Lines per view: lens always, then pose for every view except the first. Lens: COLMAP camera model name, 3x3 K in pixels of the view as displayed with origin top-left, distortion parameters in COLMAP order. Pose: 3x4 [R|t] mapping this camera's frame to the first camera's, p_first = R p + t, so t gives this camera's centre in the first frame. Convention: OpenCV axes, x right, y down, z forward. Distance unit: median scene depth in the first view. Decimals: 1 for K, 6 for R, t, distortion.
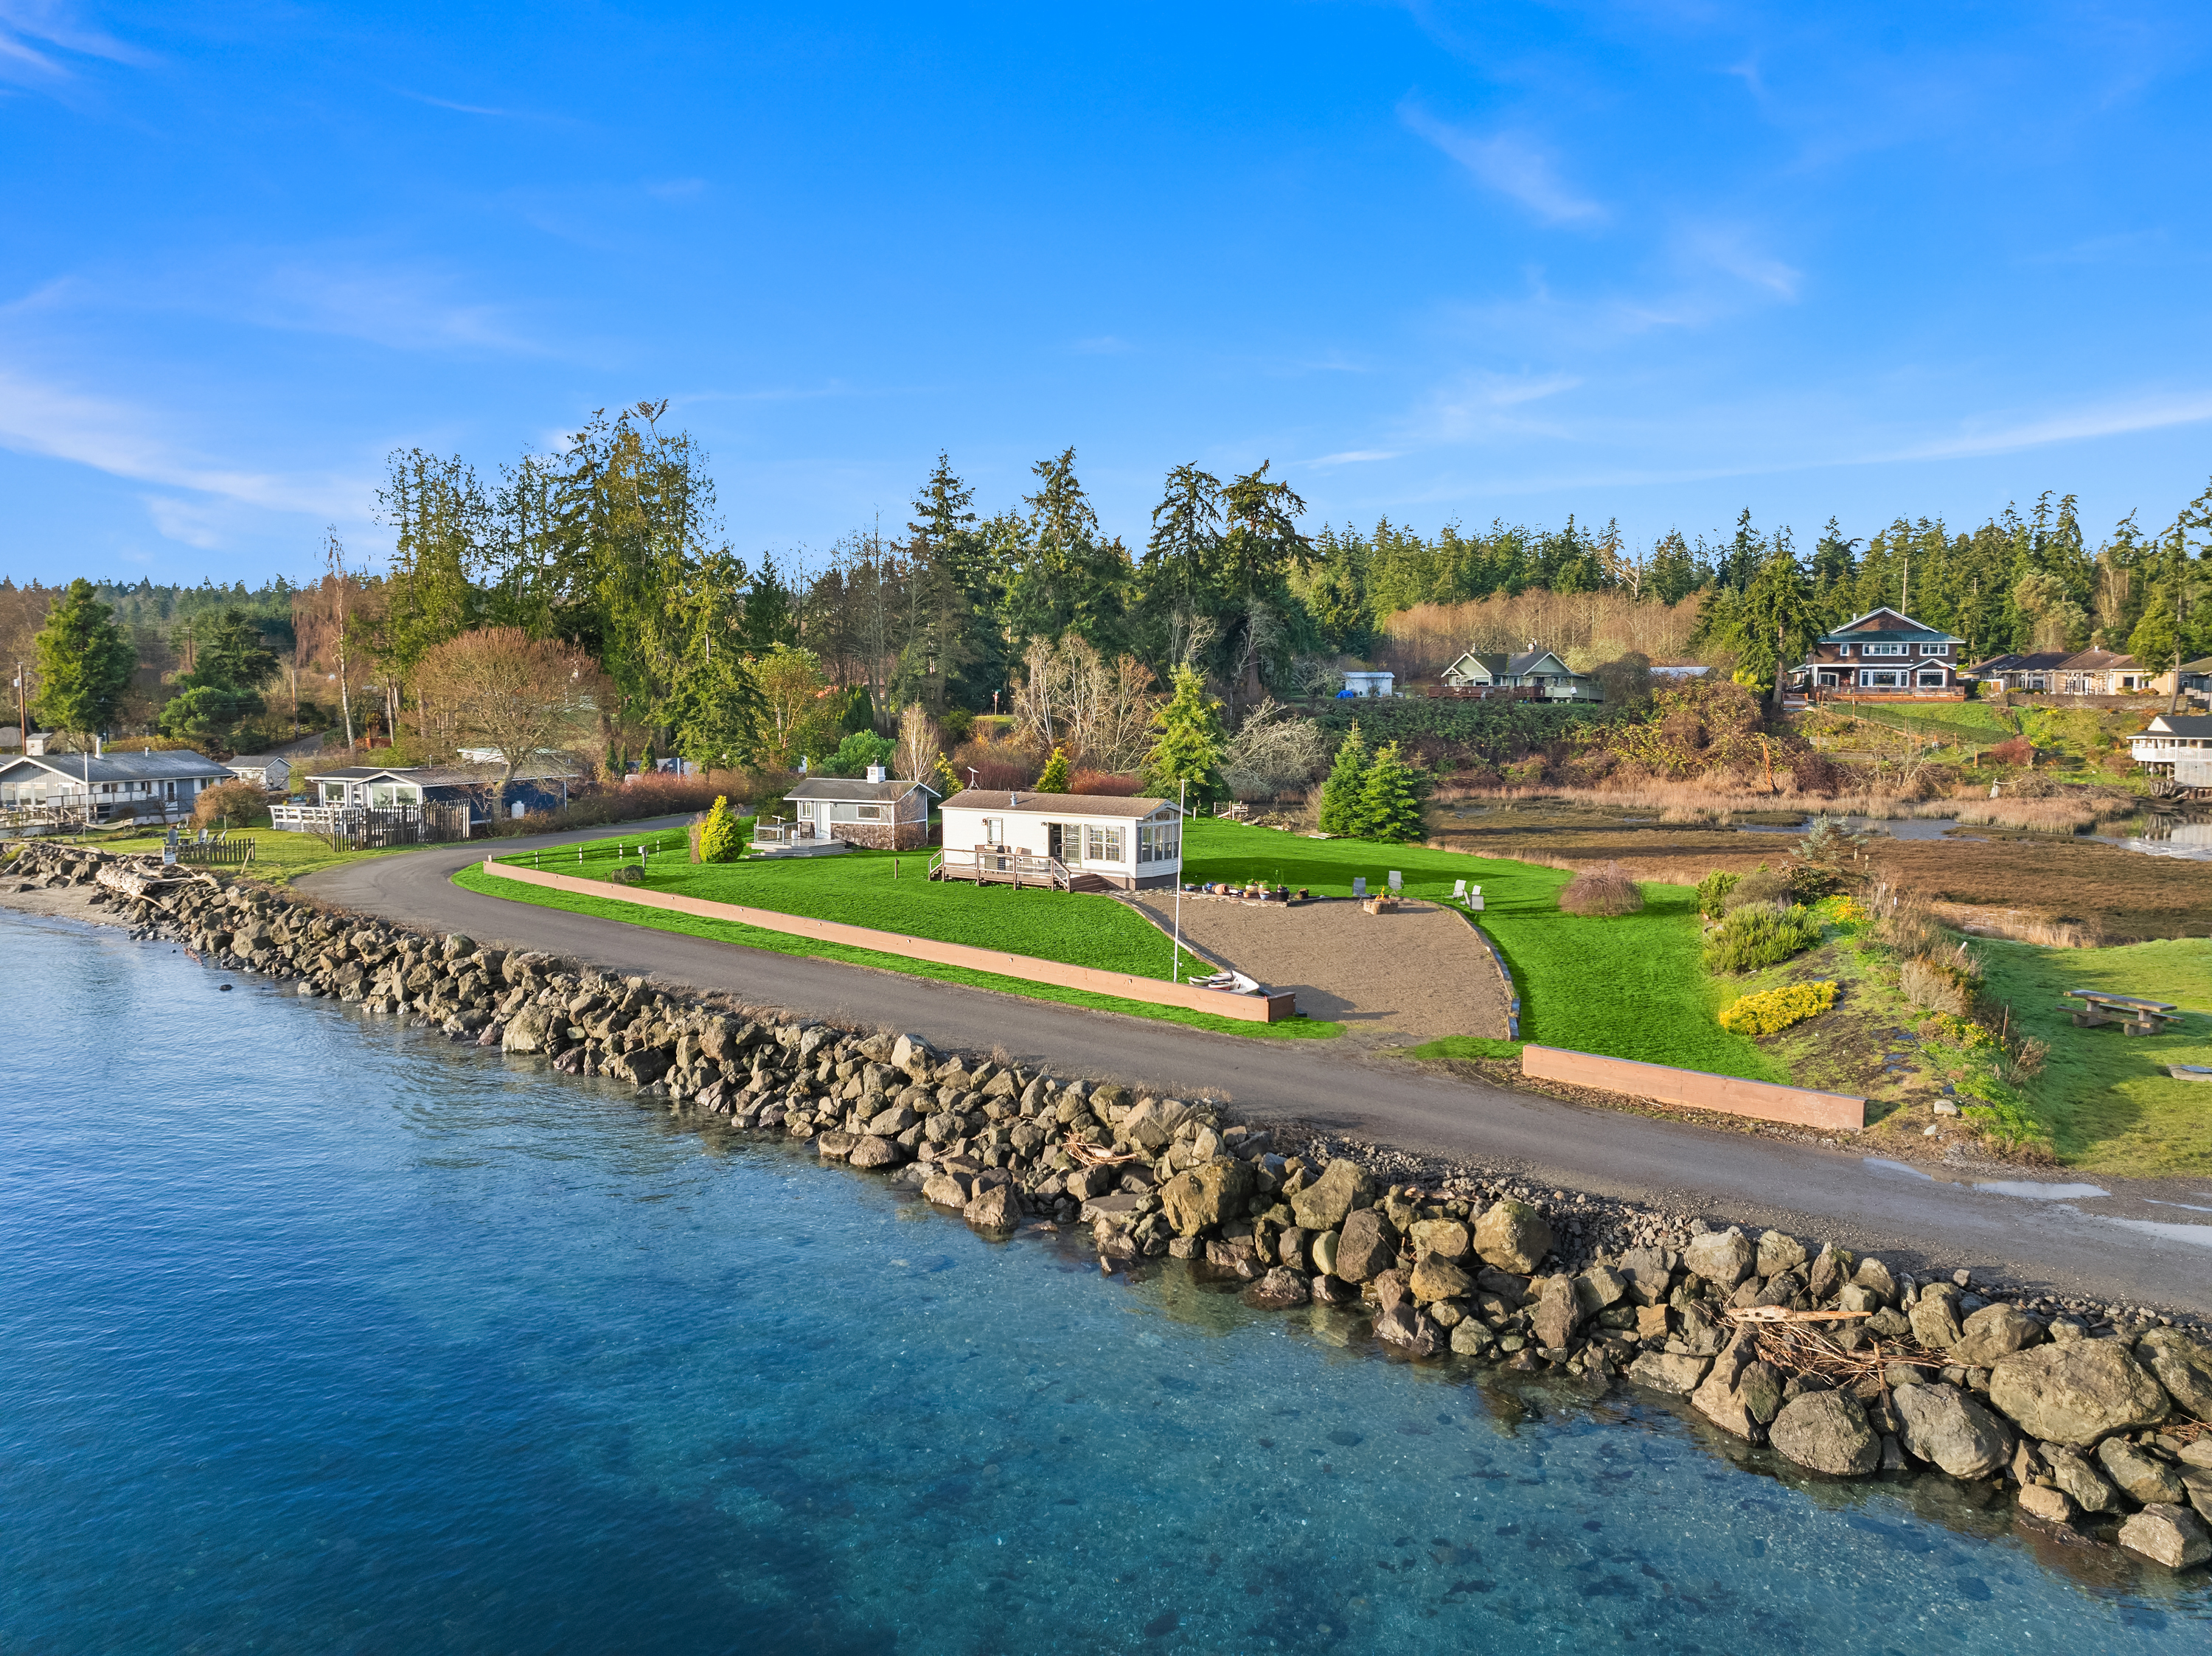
lens RADIAL K [[1525.8, 0, 1106.0], [0, 1525.8, 828.0], [0, 0, 1]] dist [0.003024, -0.122148]
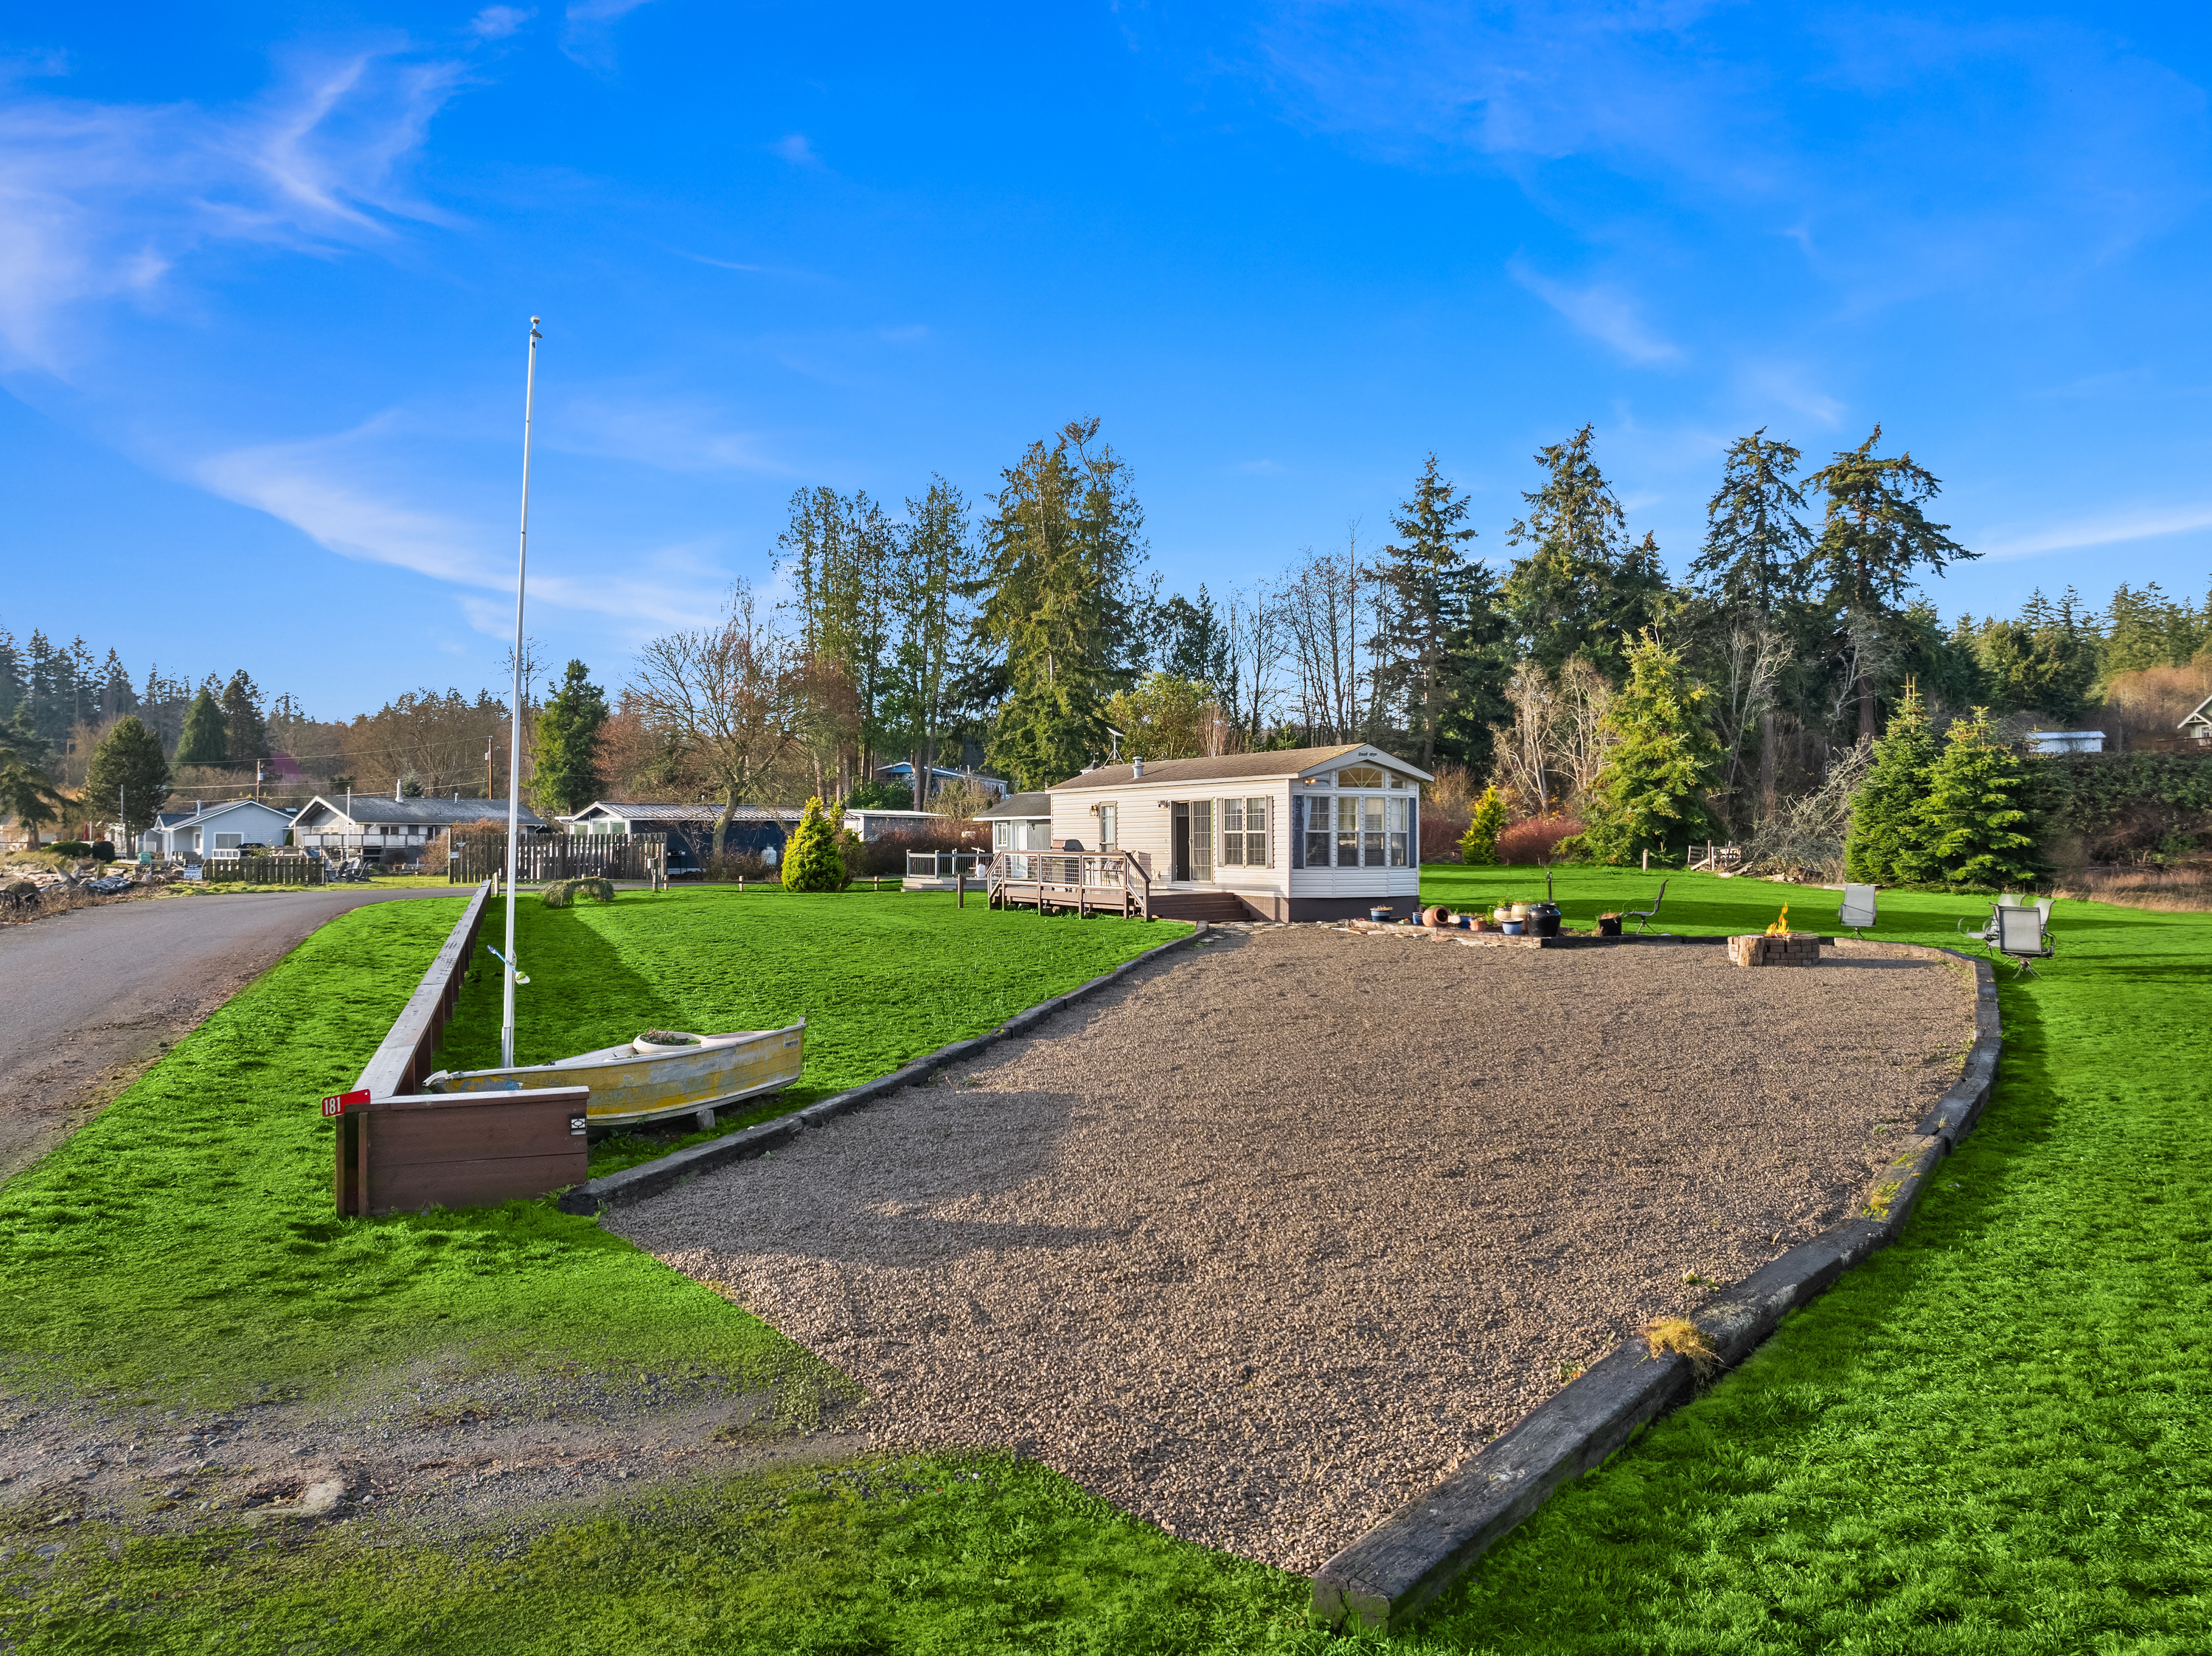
lens RADIAL K [[1525.8, 0, 1106.0], [0, 1525.8, 828.0], [0, 0, 1]] dist [0.003024, -0.122148]
pose [[0.907406, -0.005888, -0.420215, 0.080866], [-0.033549, 0.995696, -0.086398, 0.025717], [0.418915, 0.092496, 0.903302, 0.242826]]
